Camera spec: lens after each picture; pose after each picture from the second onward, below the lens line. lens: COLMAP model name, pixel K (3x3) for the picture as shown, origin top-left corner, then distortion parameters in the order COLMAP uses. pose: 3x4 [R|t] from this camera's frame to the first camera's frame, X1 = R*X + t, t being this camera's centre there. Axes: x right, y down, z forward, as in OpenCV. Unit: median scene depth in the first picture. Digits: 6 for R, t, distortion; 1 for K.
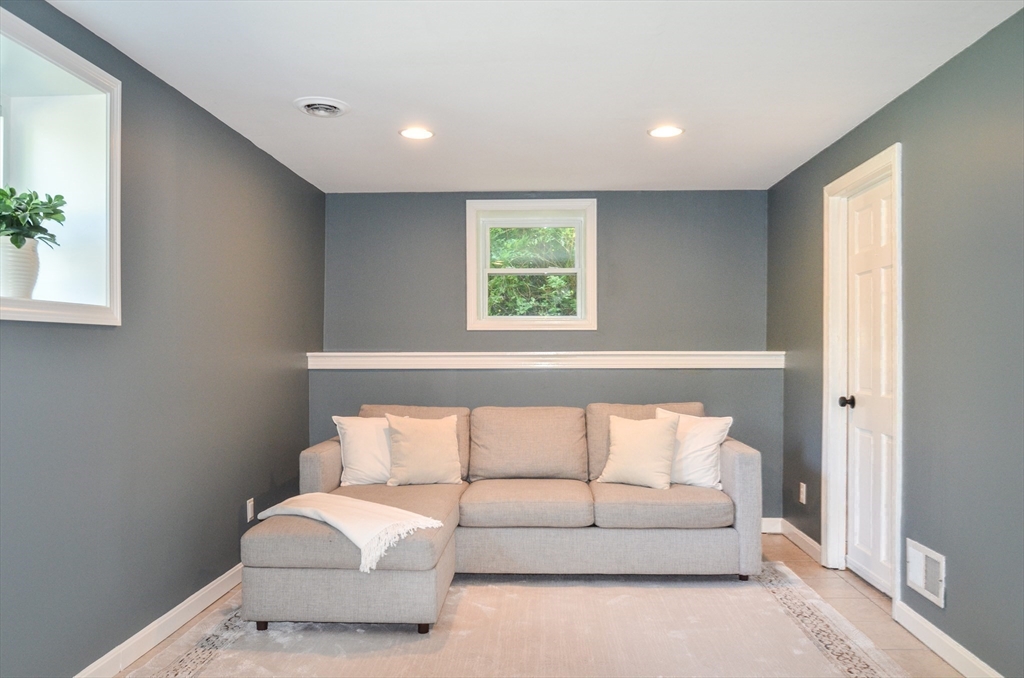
lens RADIAL K [[745.9, 0, 520.7], [0, 745.9, 344.4], [0, 0, 1]] dist [0.016679, -0.050684]
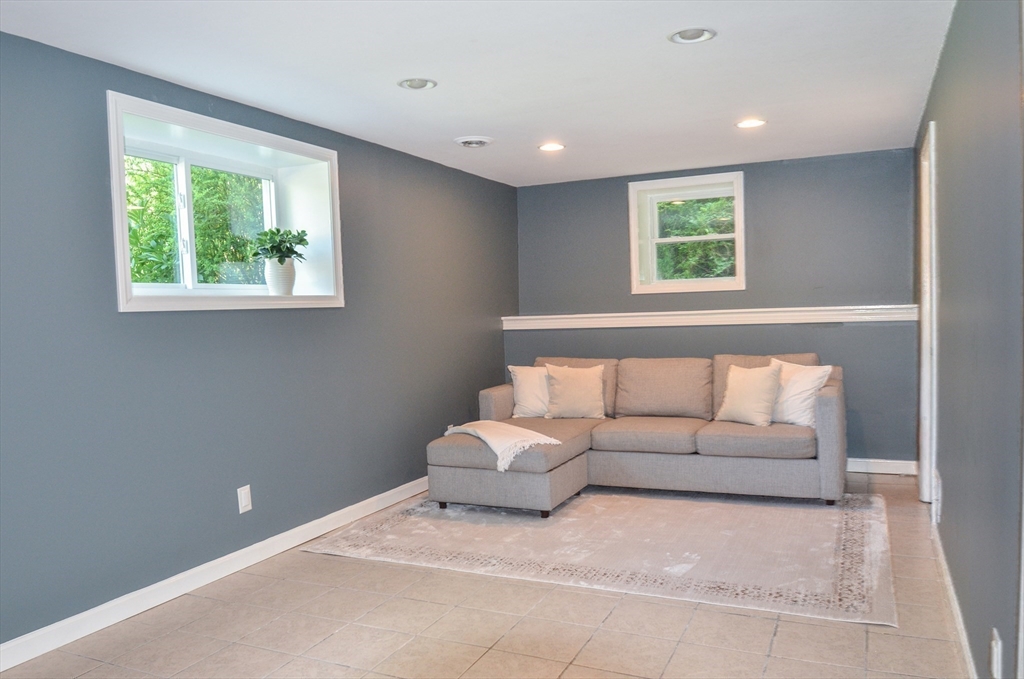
lens RADIAL K [[745.9, 0, 507.3], [0, 745.9, 340.2], [0, 0, 1]] dist [0.016679, -0.050684]
pose [[0.927677, -0.014379, -0.373107, 0.272344], [0.034286, 0.998317, 0.046773, -0.012074], [0.371807, -0.056183, 0.926608, -0.250504]]
